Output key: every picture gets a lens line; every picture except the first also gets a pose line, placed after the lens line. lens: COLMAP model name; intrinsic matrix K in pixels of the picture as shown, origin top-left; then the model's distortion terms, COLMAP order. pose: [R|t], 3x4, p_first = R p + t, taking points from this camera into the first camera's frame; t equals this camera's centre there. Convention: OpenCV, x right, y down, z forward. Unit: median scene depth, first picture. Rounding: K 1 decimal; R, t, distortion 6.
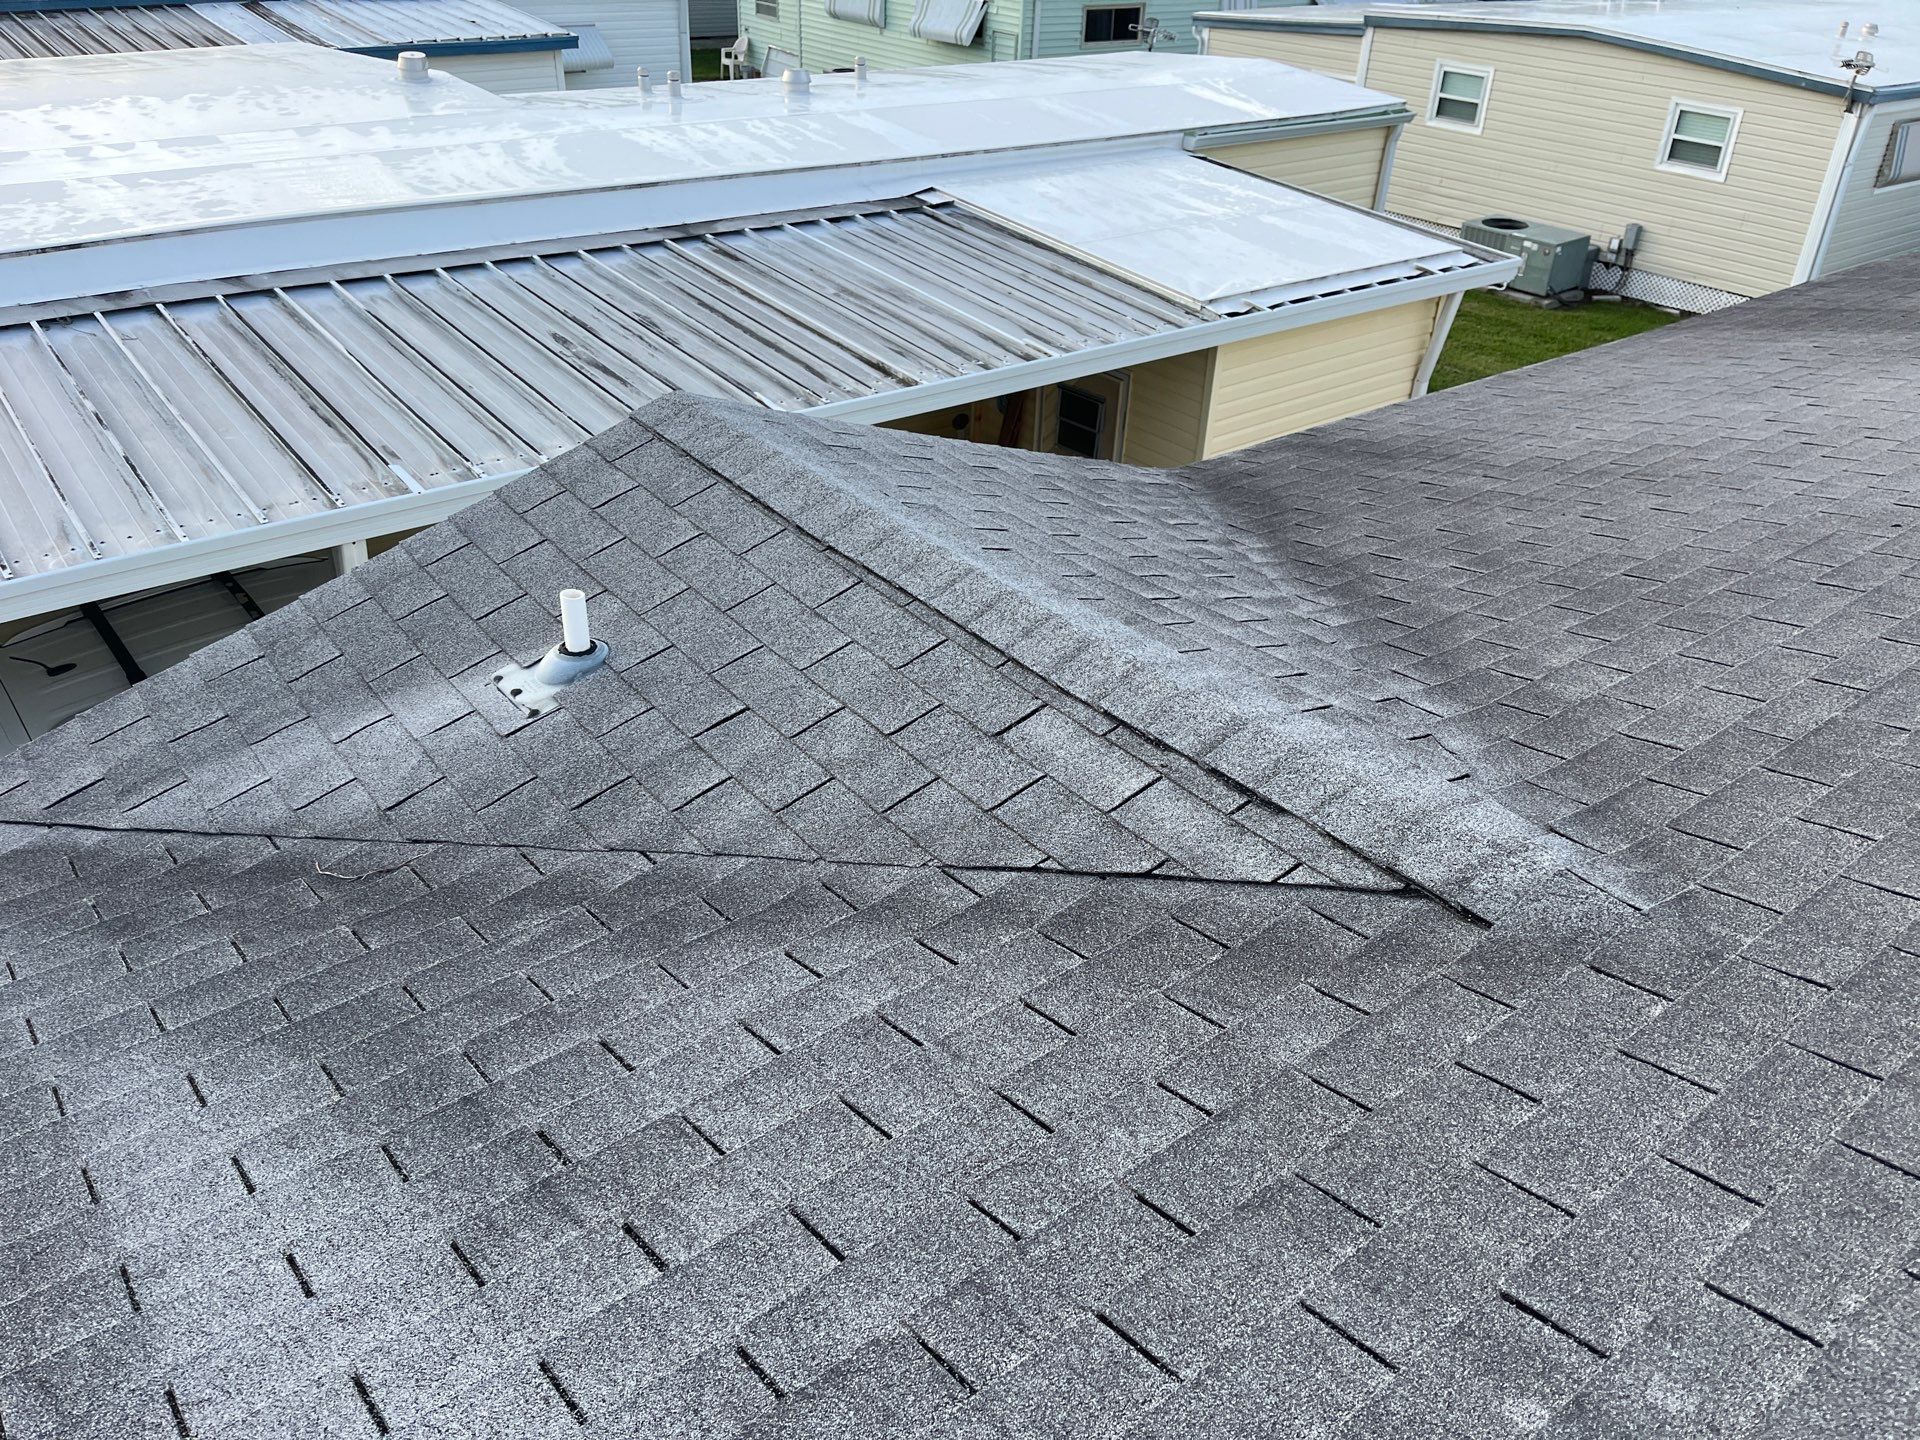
lens RADIAL K [[1445.5, 0, 978.9], [0, 1445.5, 735.3], [0, 0, 1]] dist [0.063452, -0.093903]
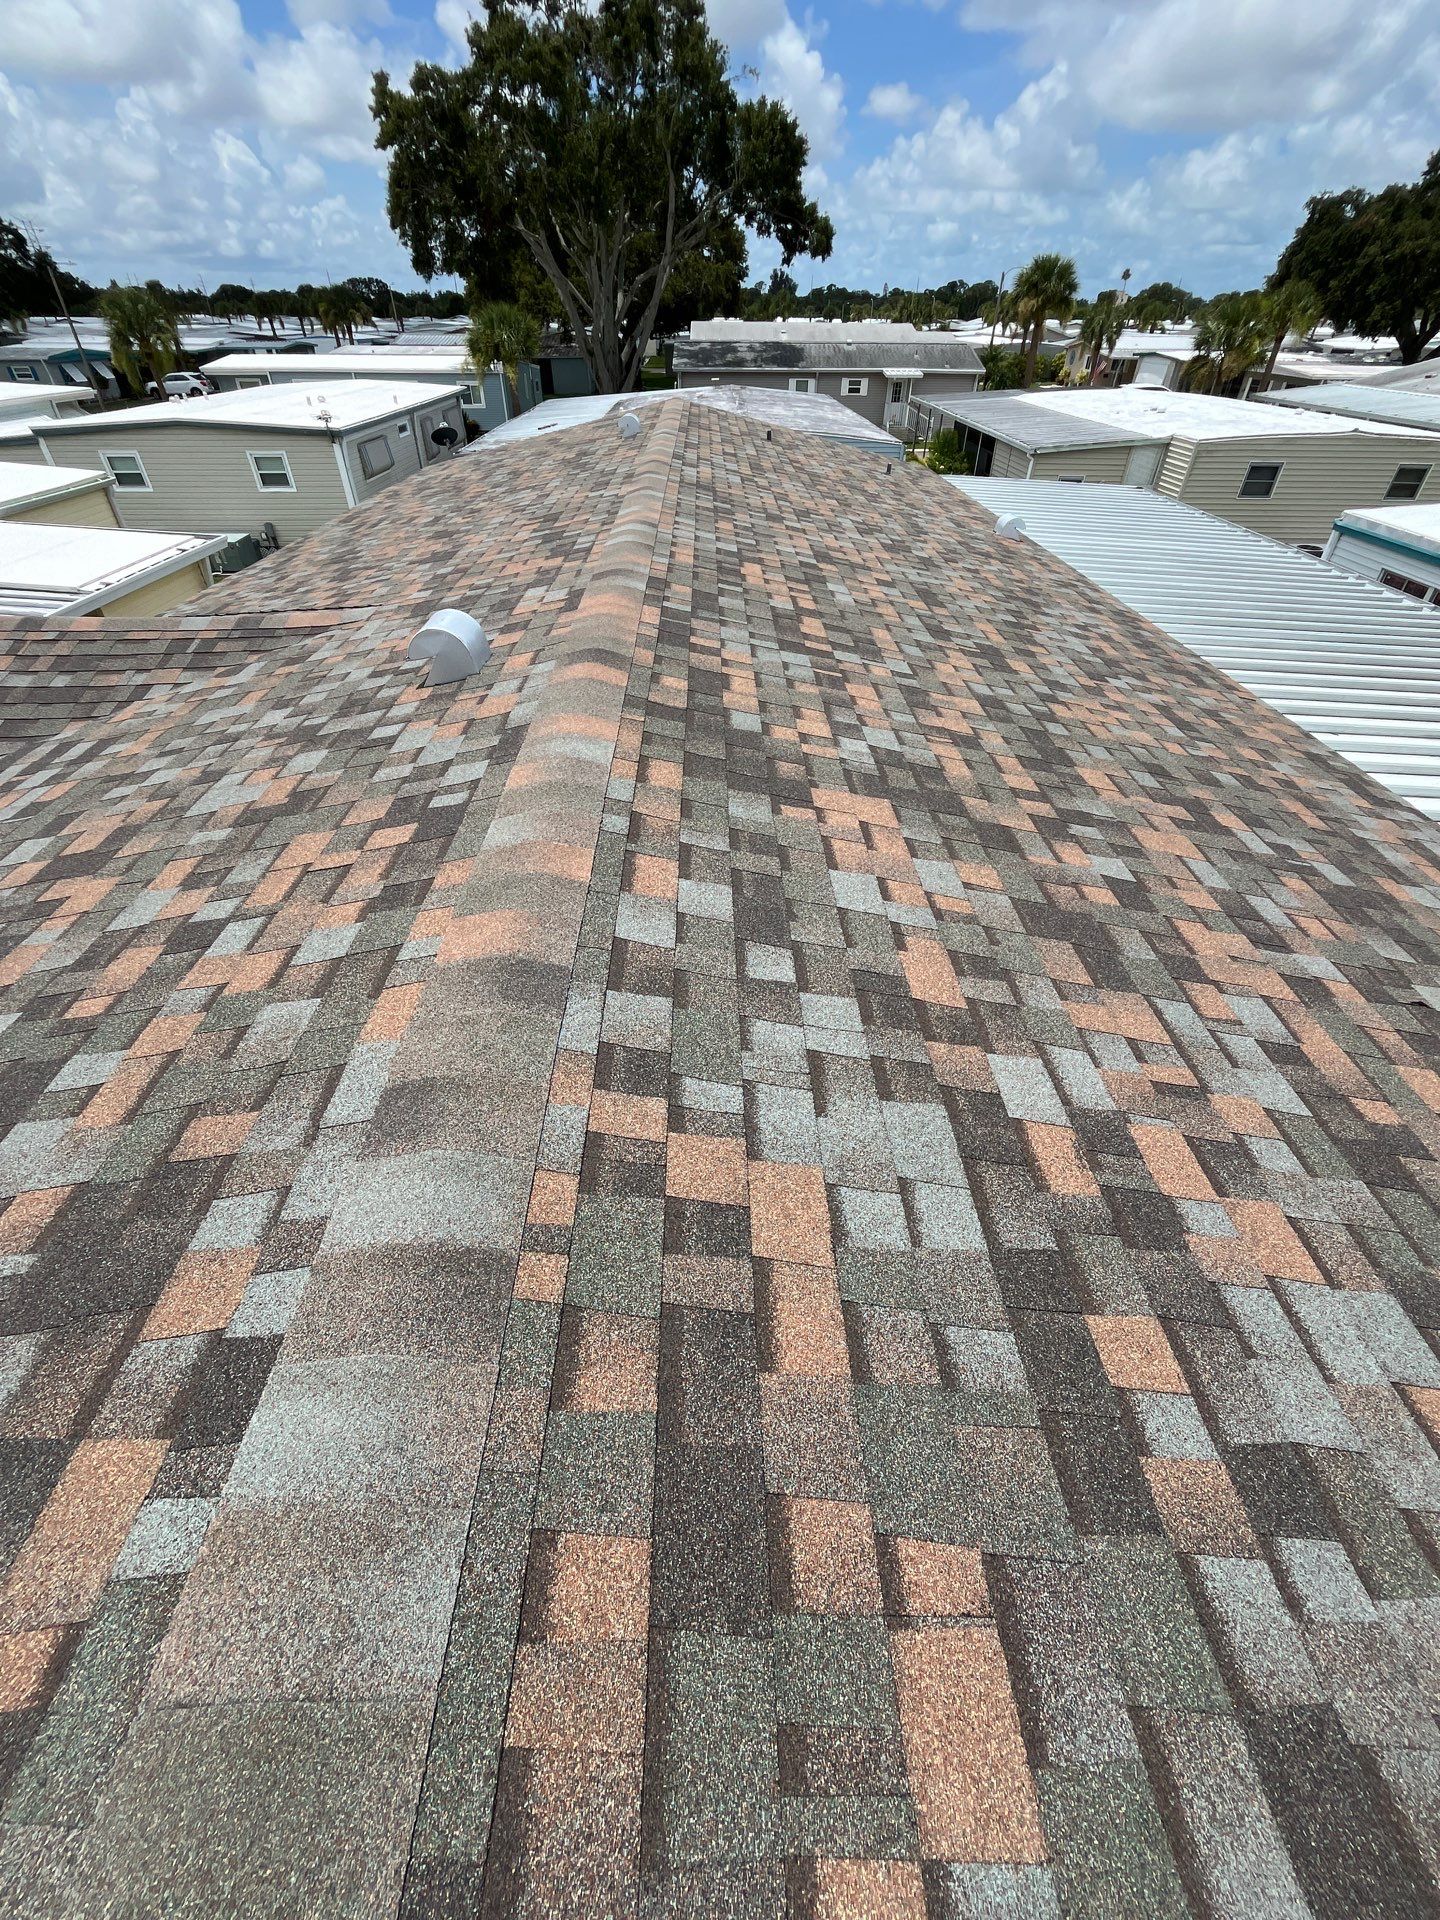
lens RADIAL K [[778.8, 0, 723.3], [0, 778.8, 951.3], [0, 0, 1]] dist [-0.001386, -0.000515]
pose [[0.617450, -0.527854, 0.583204, -0.153984], [0.432247, 0.847125, 0.309098, 0.143326], [-0.657205, 0.061235, 0.751220, -0.266953]]
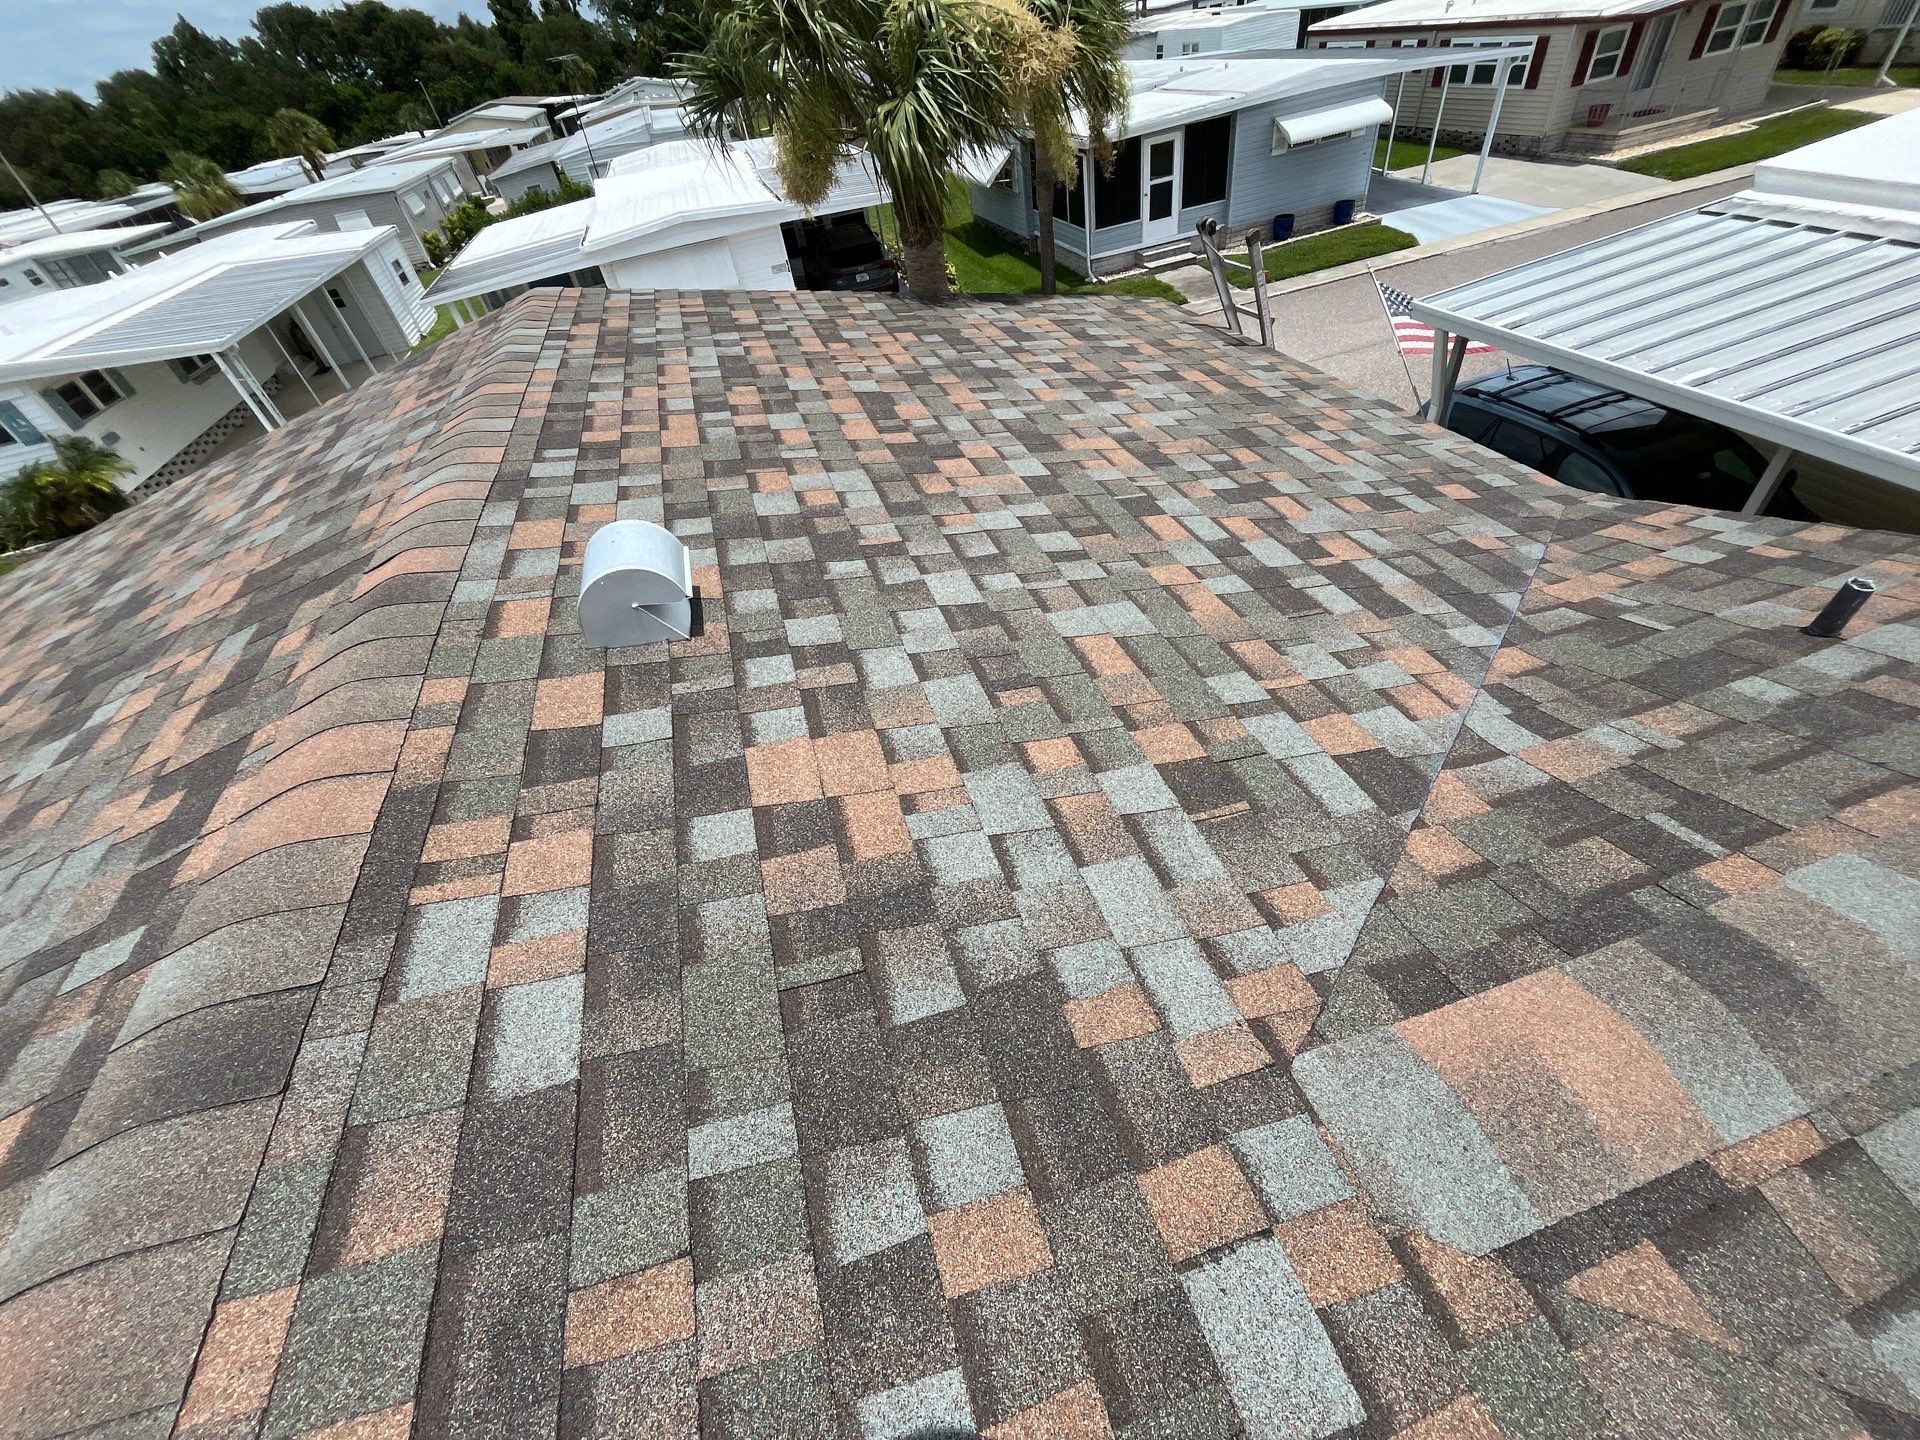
lens RADIAL K [[778.8, 0, 954.3], [0, 778.8, 720.3], [0, 0, 1]] dist [-0.001386, -0.000515]
pose [[-0.377392, 0.637976, -0.671239, 0.146119], [-0.380186, 0.554199, 0.740488, -0.064810], [0.844414, 0.534649, 0.033399, 0.114249]]
